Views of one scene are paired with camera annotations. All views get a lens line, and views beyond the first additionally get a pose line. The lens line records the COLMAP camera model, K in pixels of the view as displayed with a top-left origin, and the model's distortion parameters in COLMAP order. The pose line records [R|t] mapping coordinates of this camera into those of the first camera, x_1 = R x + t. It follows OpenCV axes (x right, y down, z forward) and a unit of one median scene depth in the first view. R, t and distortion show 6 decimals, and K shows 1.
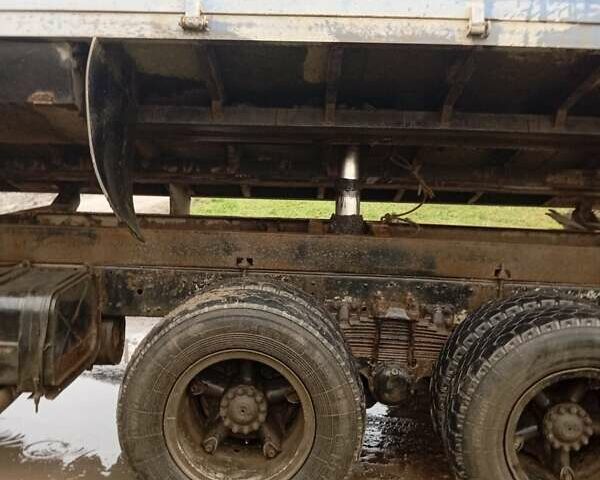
lens RADIAL K [[660.5, 0, 317.4], [0, 660.5, 241.1], [0, 0, 1]] dist [0.148543, -0.400158]
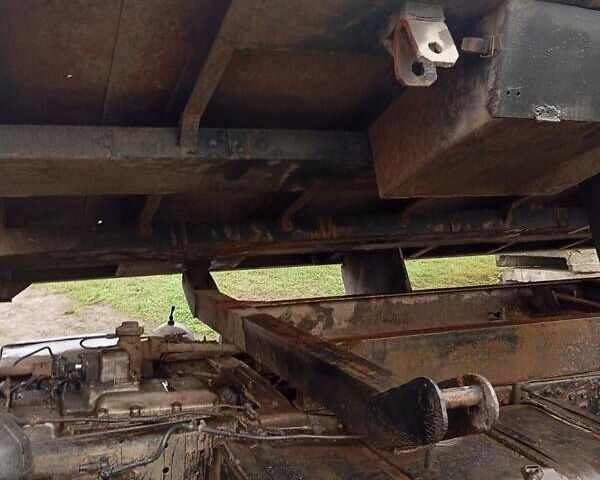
lens RADIAL K [[660.5, 0, 317.4], [0, 660.5, 241.1], [0, 0, 1]] dist [0.148543, -0.400158]
pose [[0.906696, -0.067368, 0.416371, -0.770901], [0.094740, 0.994466, -0.045403, -0.089555], [-0.411008, 0.080613, 0.908061, 0.499613]]
